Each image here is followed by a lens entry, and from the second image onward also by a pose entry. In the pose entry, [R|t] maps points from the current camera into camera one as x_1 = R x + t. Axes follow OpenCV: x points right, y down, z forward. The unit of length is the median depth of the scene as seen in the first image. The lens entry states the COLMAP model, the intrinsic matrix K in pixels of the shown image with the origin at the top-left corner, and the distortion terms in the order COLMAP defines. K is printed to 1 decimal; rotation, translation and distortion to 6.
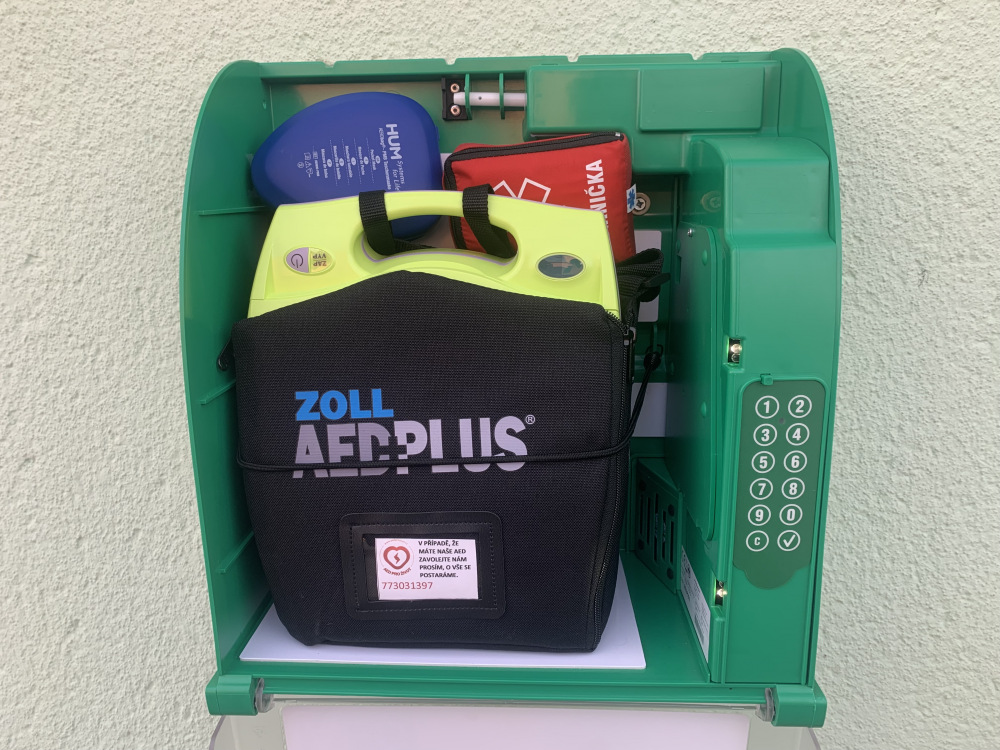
lens RADIAL K [[760.2, 0, 501.6], [0, 760.2, 367.0], [0, 0, 1]] dist [0.043422, -0.037030]
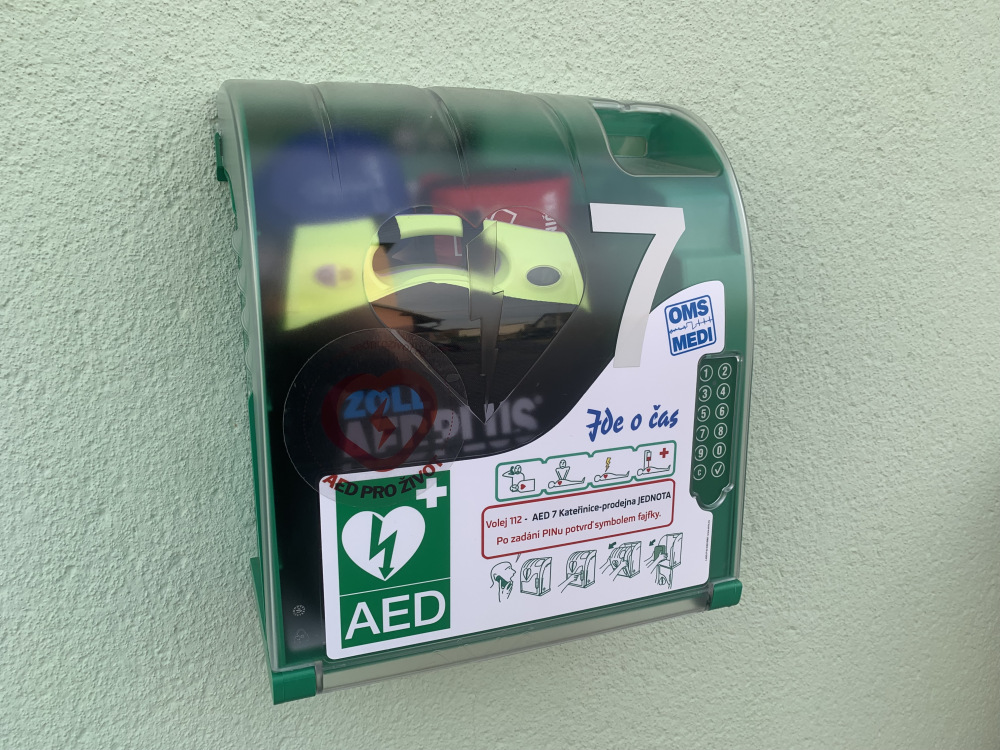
lens RADIAL K [[760.2, 0, 495.0], [0, 760.2, 370.4], [0, 0, 1]] dist [0.043422, -0.037030]
pose [[0.918046, -0.068890, 0.390444, -0.400326], [0.076468, 0.997065, -0.003876, 0.016626], [-0.389031, 0.033415, 0.920619, -0.095295]]
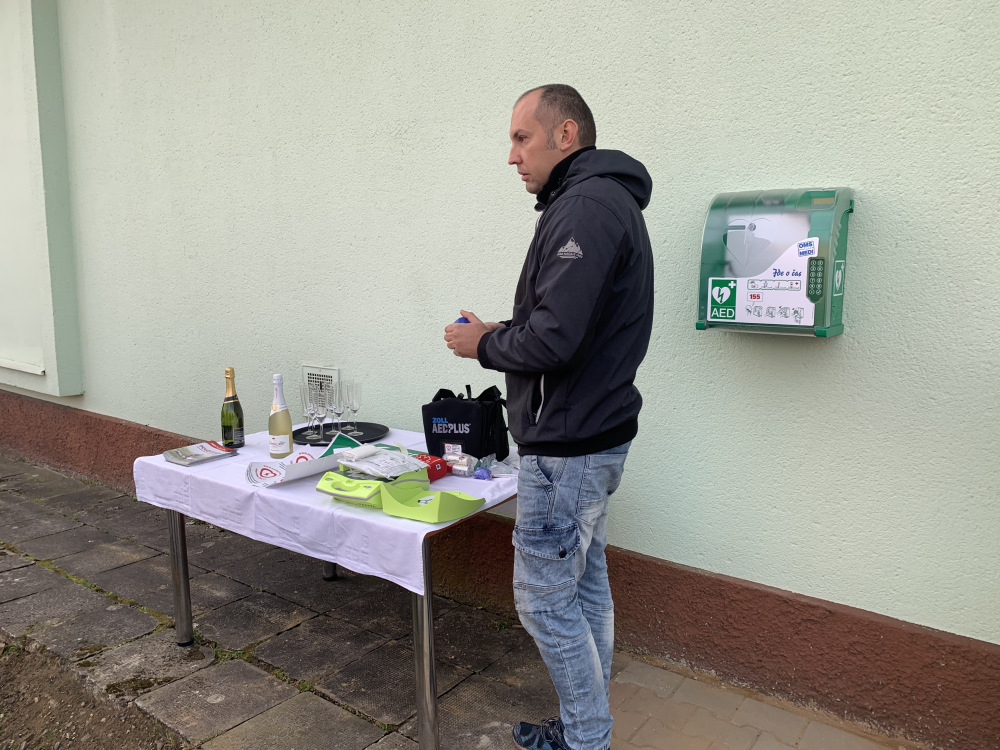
lens RADIAL K [[760.2, 0, 495.7], [0, 760.2, 364.3], [0, 0, 1]] dist [0.043422, -0.037030]
pose [[0.823551, 0.091804, -0.559764, 1.101074], [-0.135465, 0.990094, -0.036921, 0.864827], [0.550830, 0.106235, 0.827829, -3.117569]]
